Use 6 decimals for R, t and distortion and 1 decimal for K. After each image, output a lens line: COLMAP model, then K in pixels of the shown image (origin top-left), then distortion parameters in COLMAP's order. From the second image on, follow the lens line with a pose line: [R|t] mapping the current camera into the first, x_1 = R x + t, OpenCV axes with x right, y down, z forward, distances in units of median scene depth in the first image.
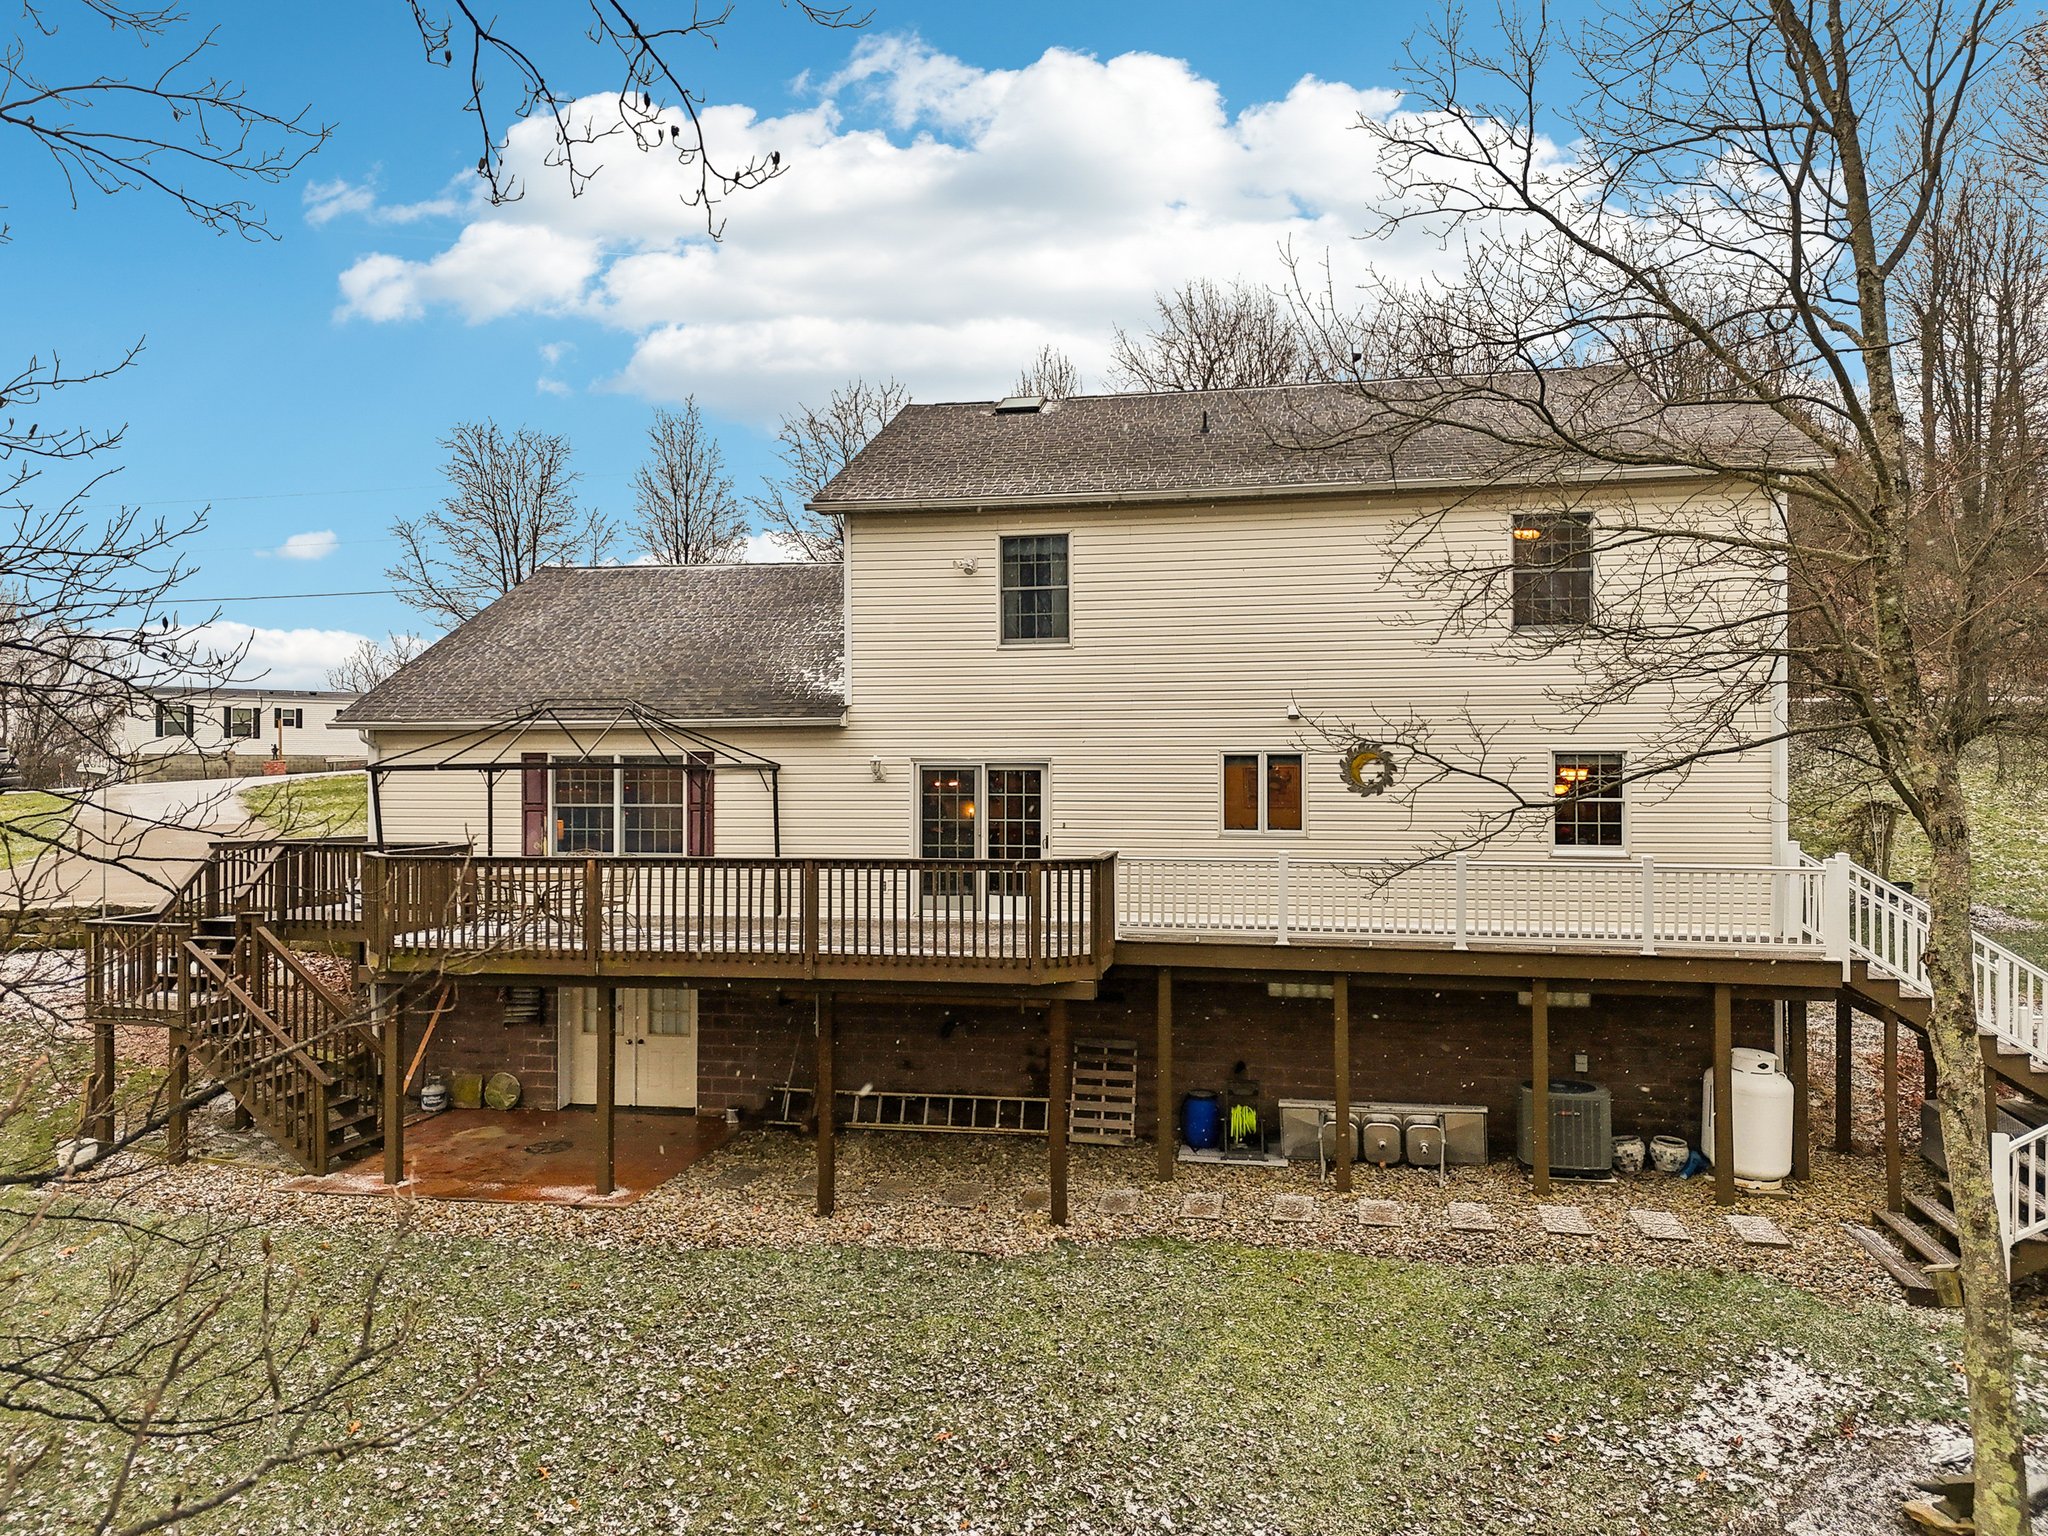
lens RADIAL K [[1471.1, 0, 1018.8], [0, 1471.1, 782.5], [0, 0, 1]] dist [0.083812, -0.085528]
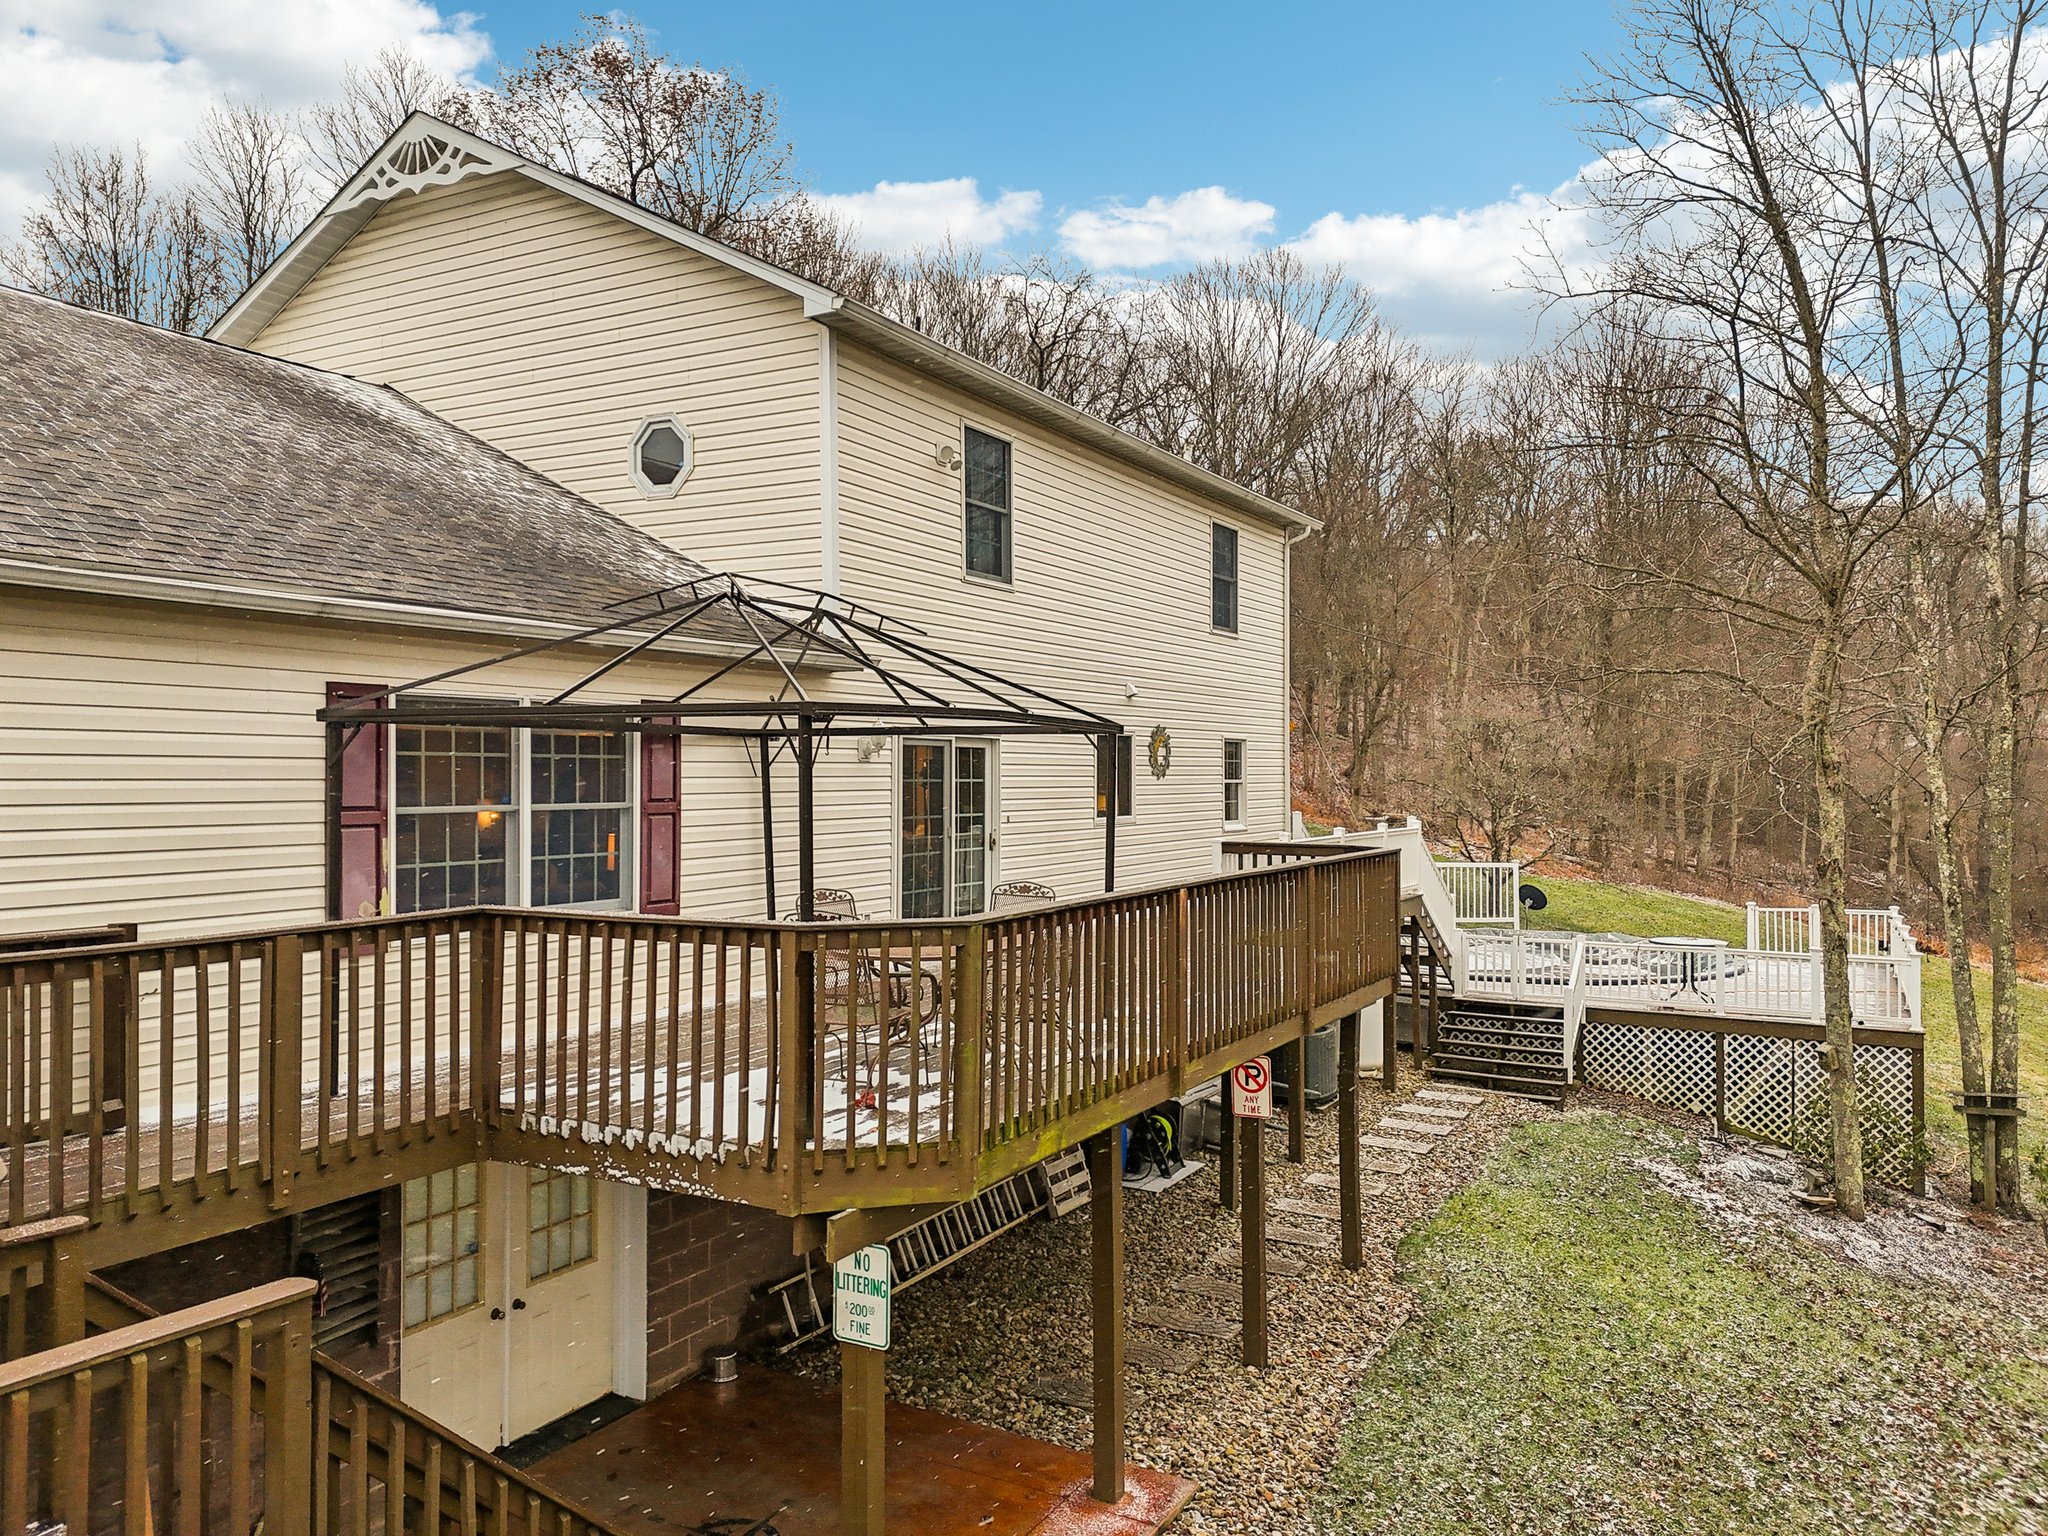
lens RADIAL K [[1471.1, 0, 1018.8], [0, 1471.1, 782.5], [0, 0, 1]] dist [0.083812, -0.085528]
pose [[0.311220, -0.007703, 0.950307, -0.705576], [-0.009512, 0.999892, 0.011220, 0.001197], [-0.950290, -0.012532, 0.311113, 0.752345]]
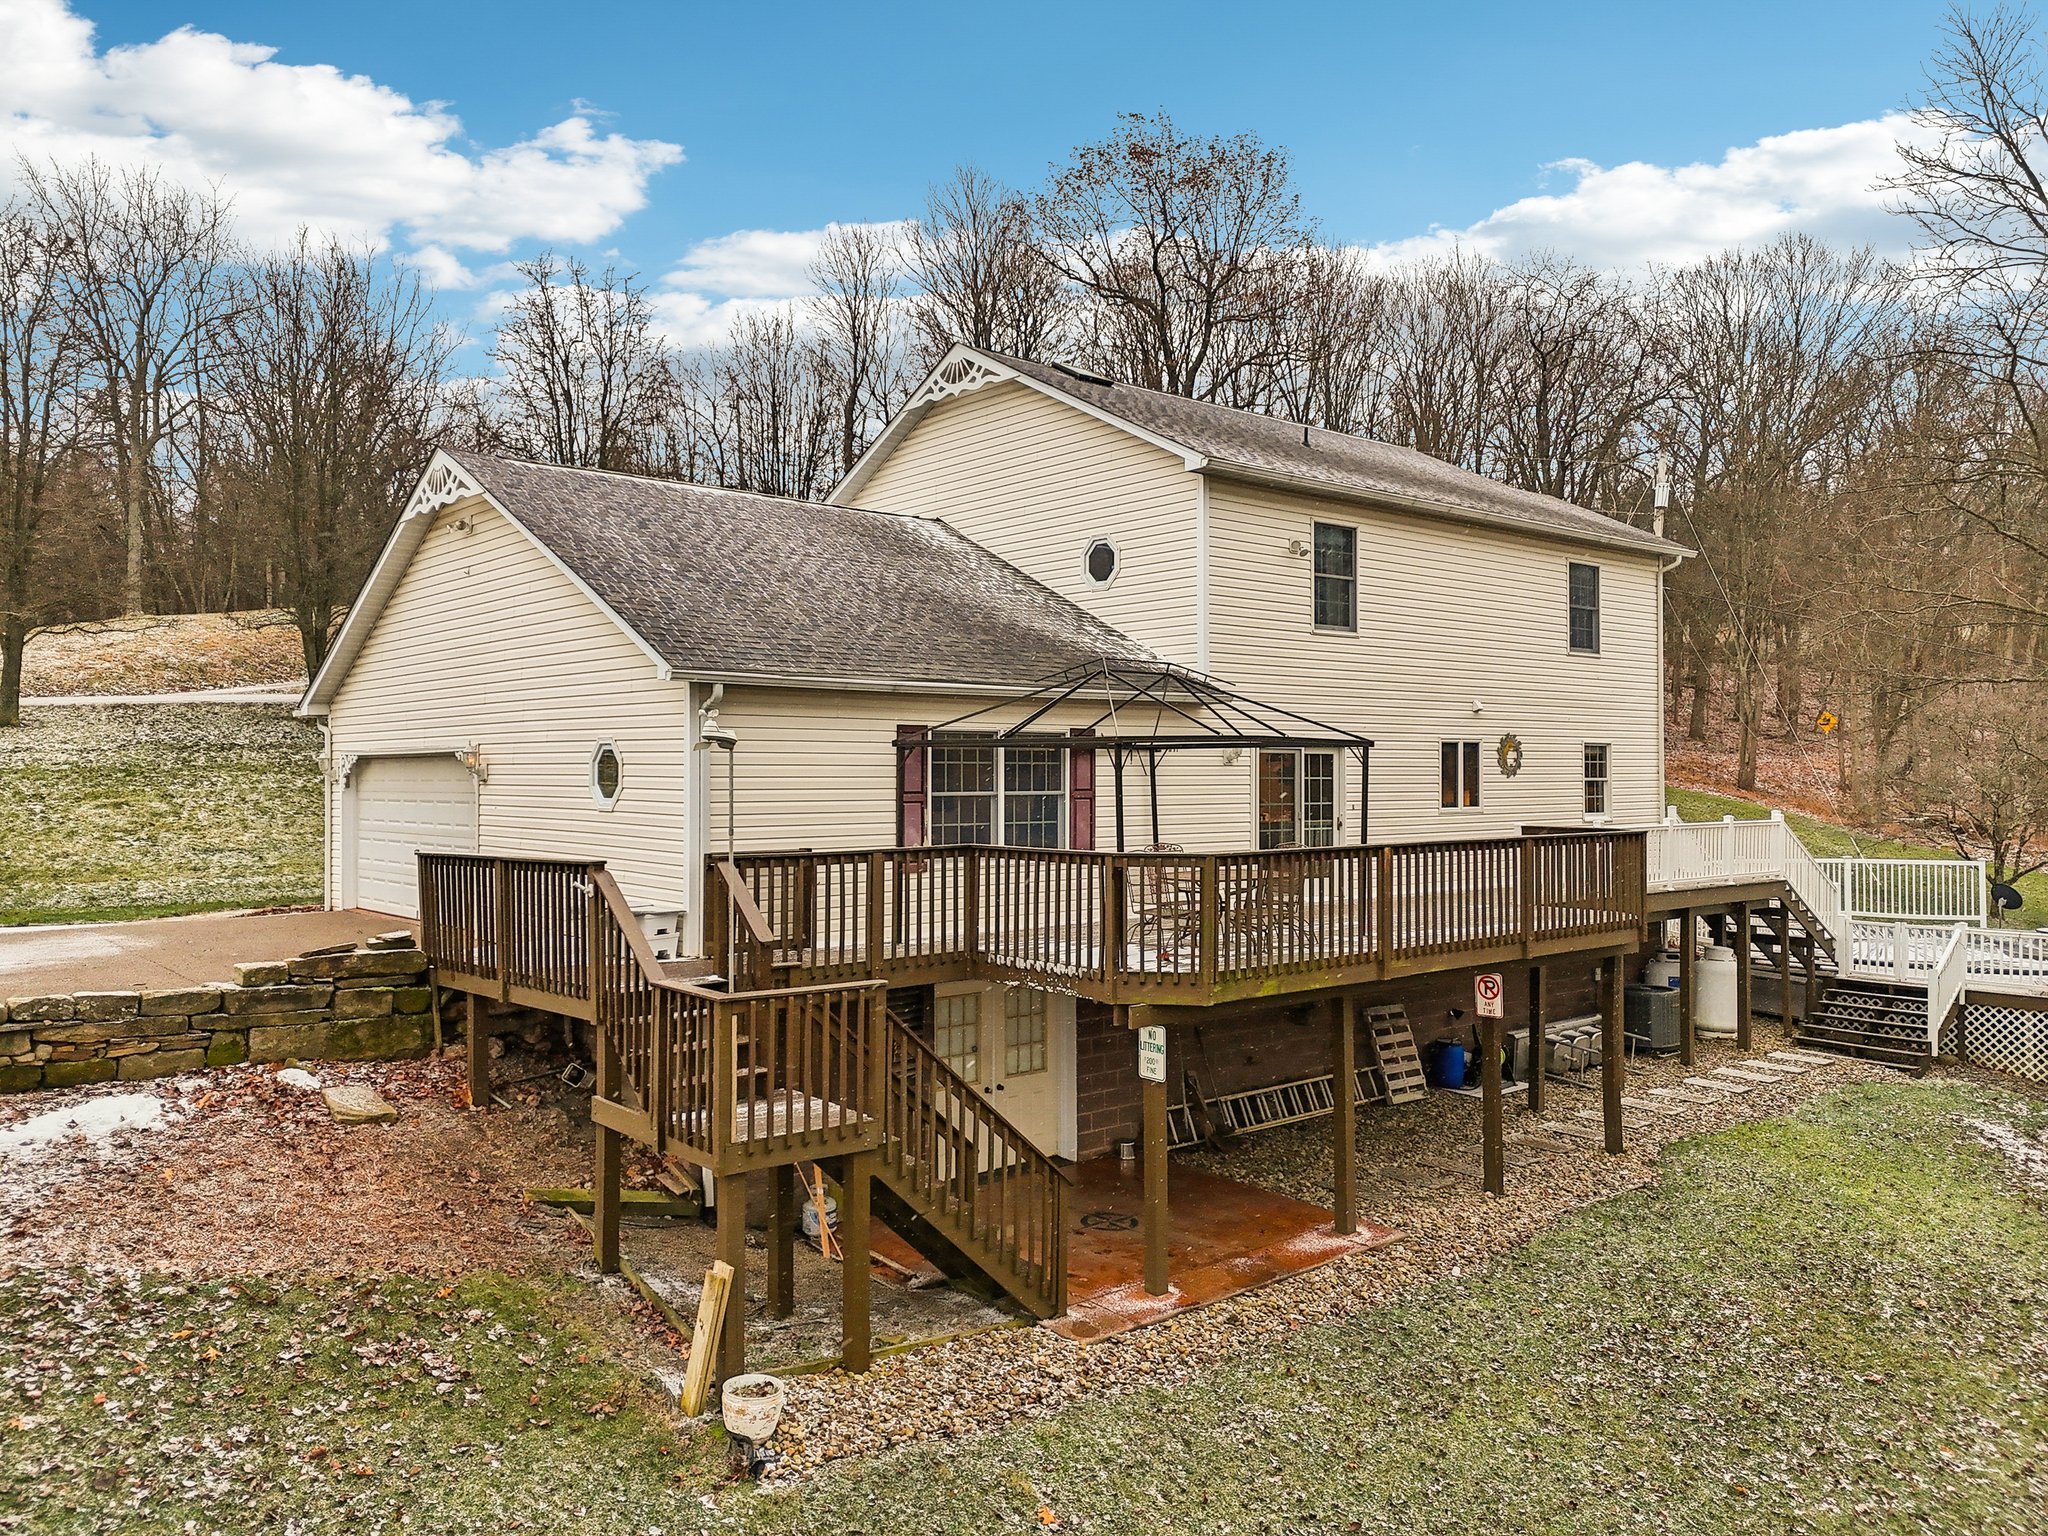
lens RADIAL K [[1494.4, 0, 1024.0], [0, 1494.4, 768.0], [0, 0, 1]] dist [0.096640, -0.107586]
pose [[0.626667, -0.000635, 0.779287, -0.950041], [-0.005554, 0.999971, 0.005282, -0.002622], [-0.779268, -0.007638, 0.626645, 0.511572]]
